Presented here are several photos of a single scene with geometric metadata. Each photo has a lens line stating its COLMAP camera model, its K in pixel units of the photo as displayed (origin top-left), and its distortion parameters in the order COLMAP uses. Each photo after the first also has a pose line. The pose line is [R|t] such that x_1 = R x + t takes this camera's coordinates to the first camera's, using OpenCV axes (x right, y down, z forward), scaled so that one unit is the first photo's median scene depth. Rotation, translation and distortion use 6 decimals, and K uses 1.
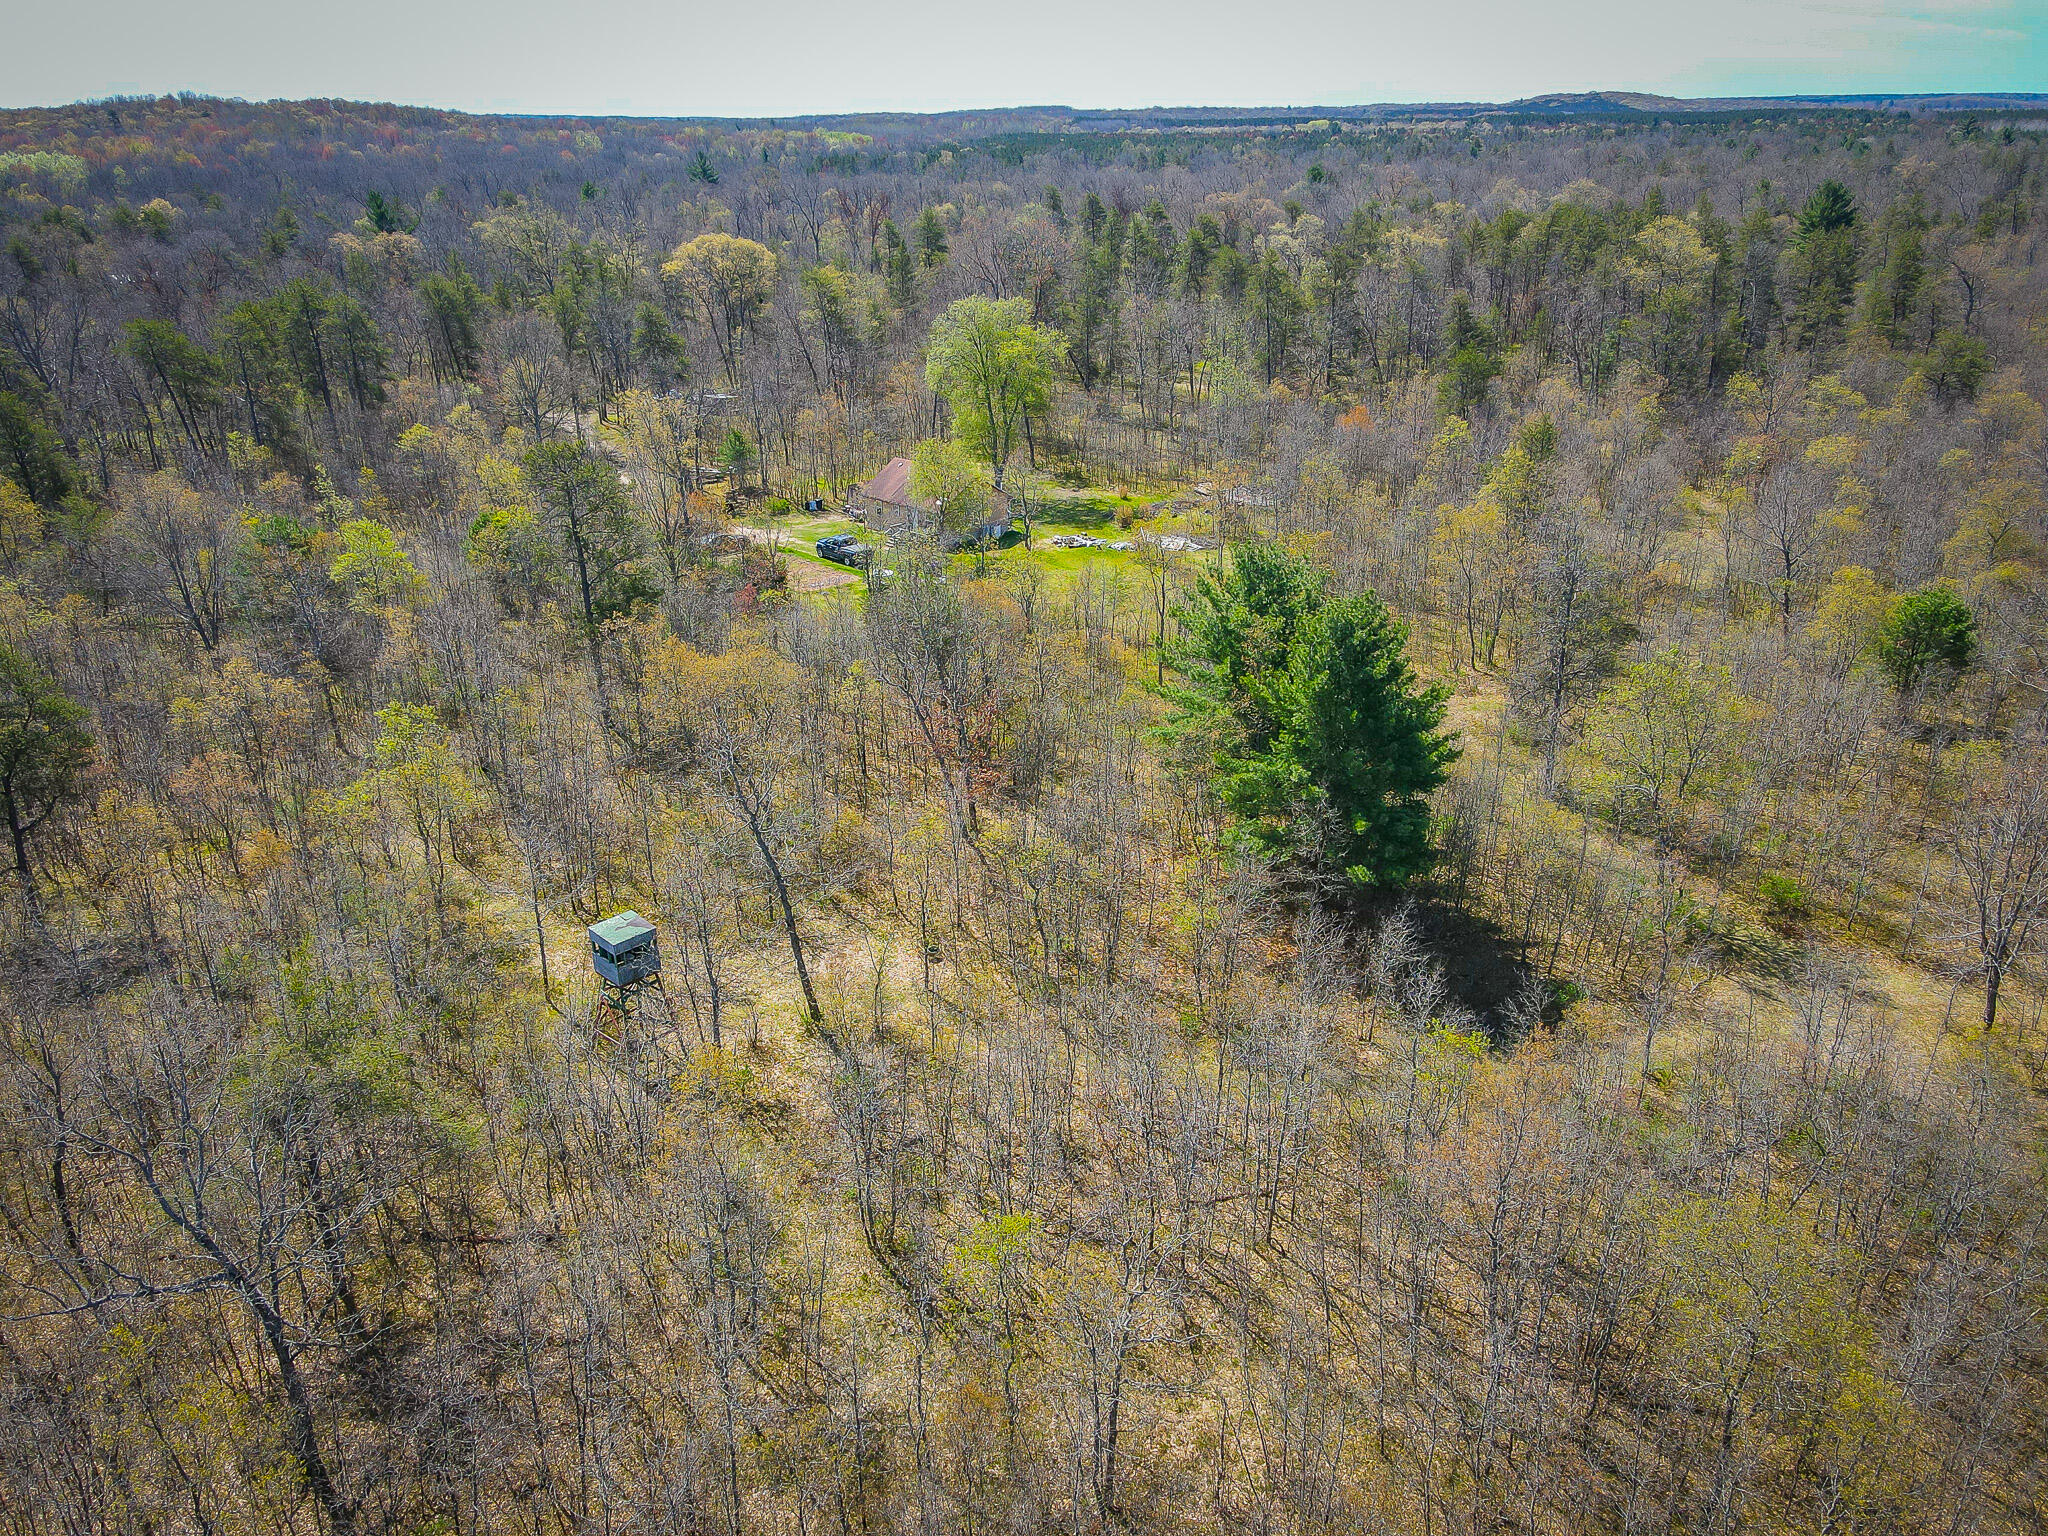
lens RADIAL K [[1444.6, 0, 1009.9], [0, 1444.6, 772.1], [0, 0, 1]] dist [0.035435, -0.038540]
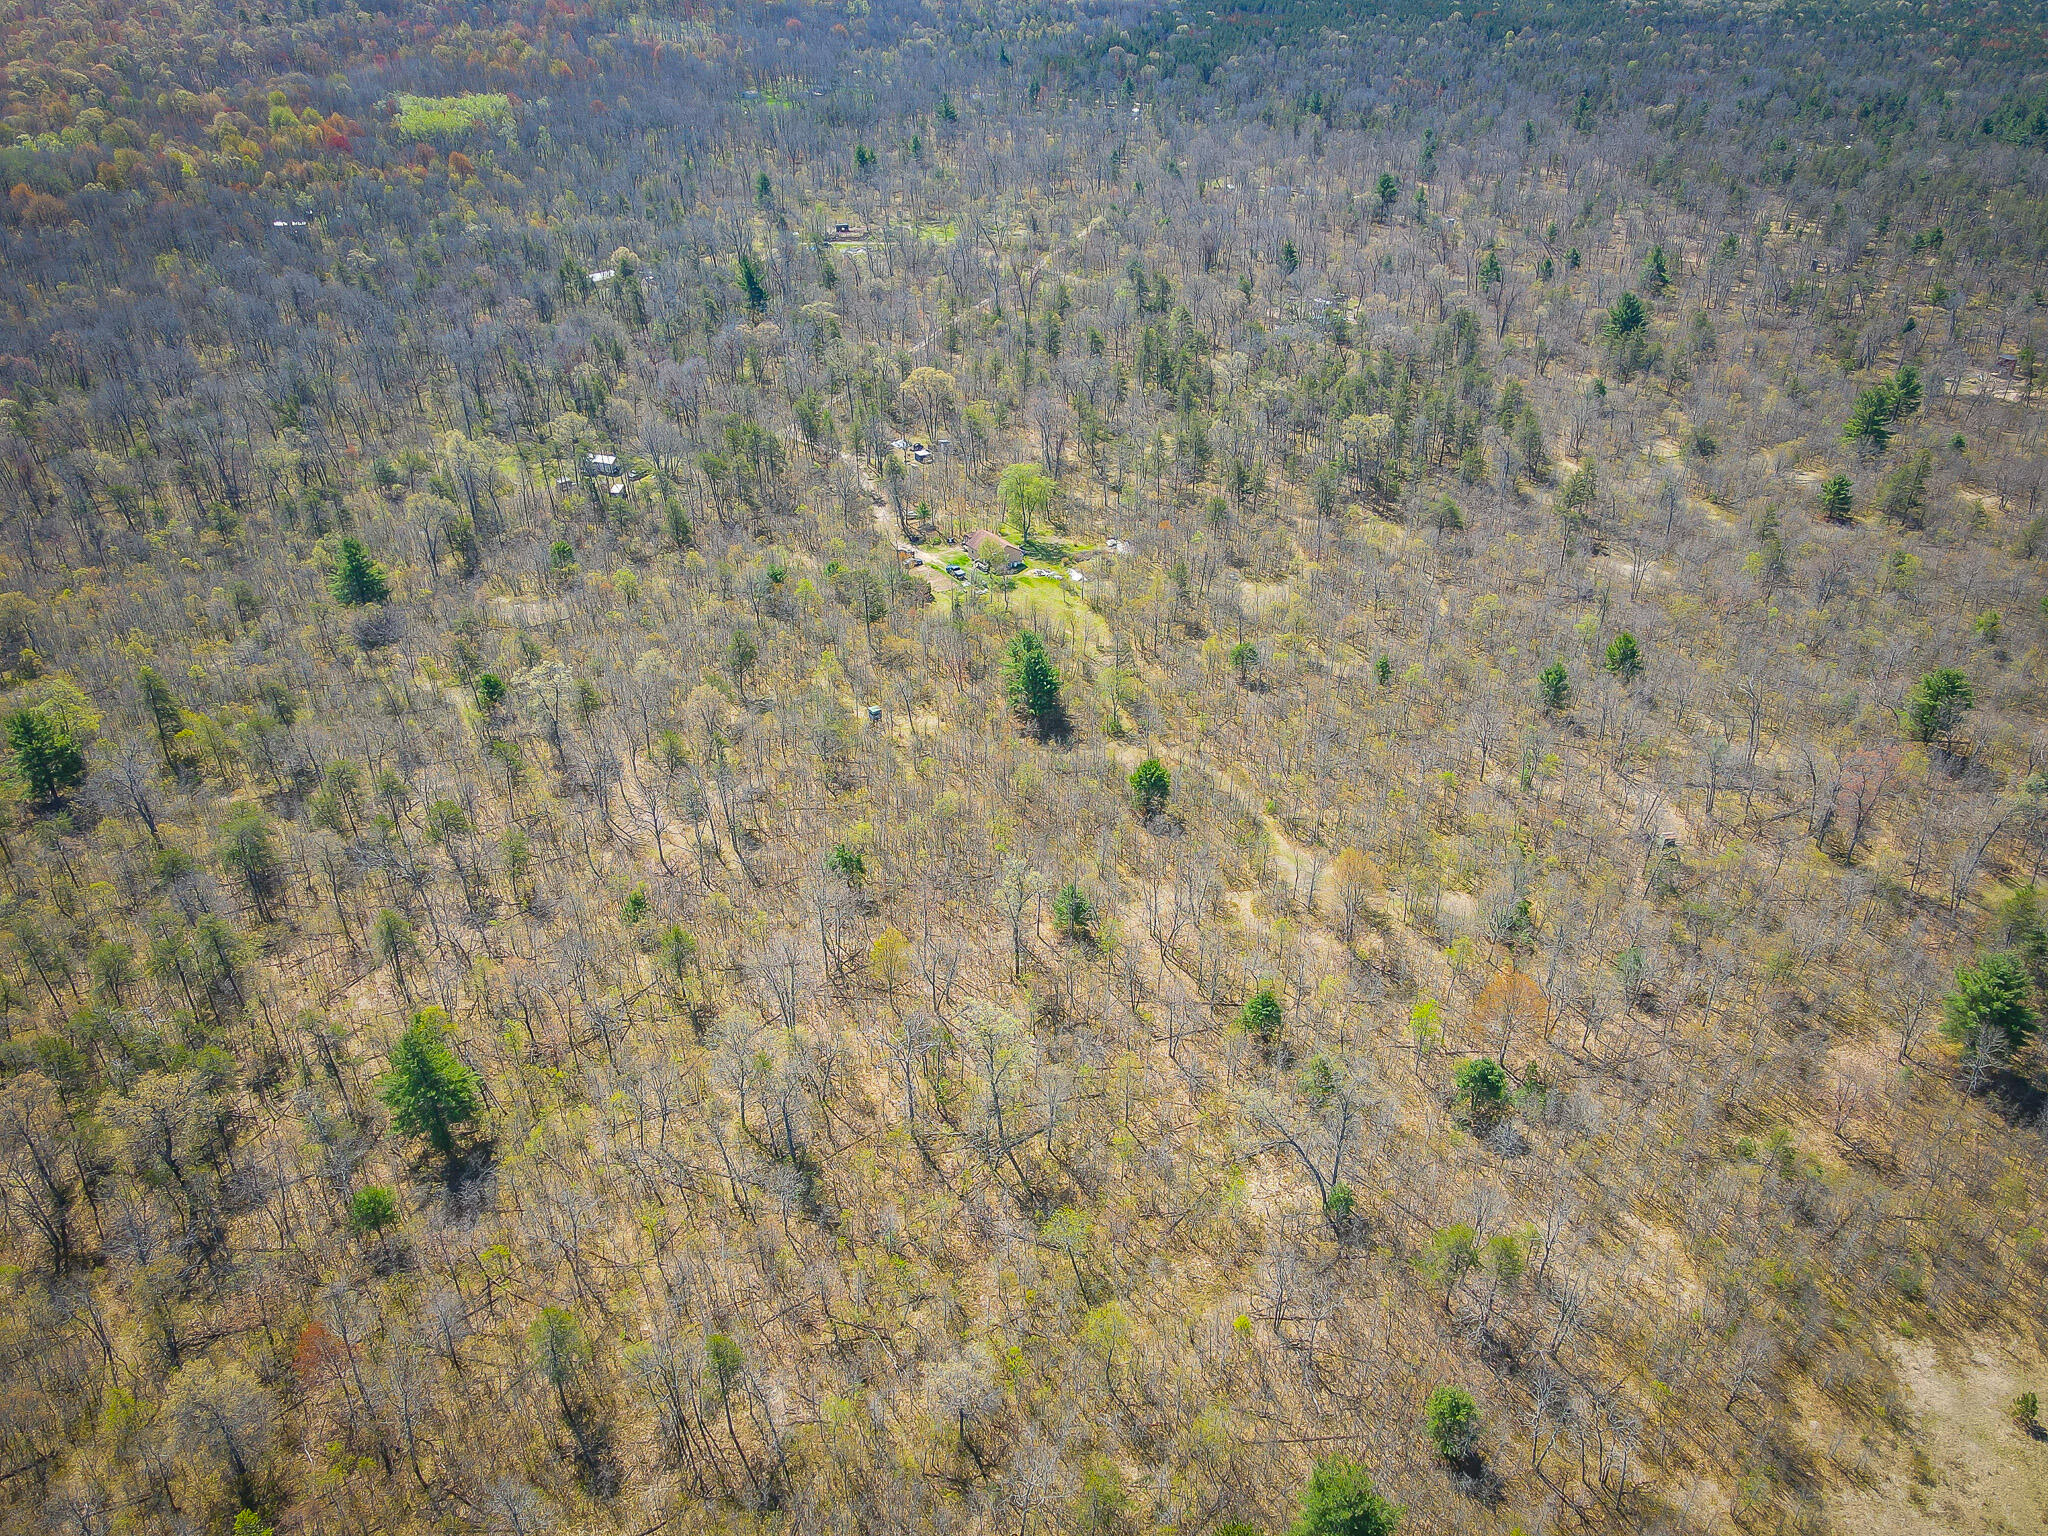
lens RADIAL K [[1444.6, 0, 1009.9], [0, 1444.6, 772.1], [0, 0, 1]] dist [0.035435, -0.038540]
pose [[0.985565, 0.086323, -0.145637, 0.764013], [-0.062778, 0.985256, 0.159152, -0.407445], [0.157228, -0.147712, 0.976453, -3.120946]]
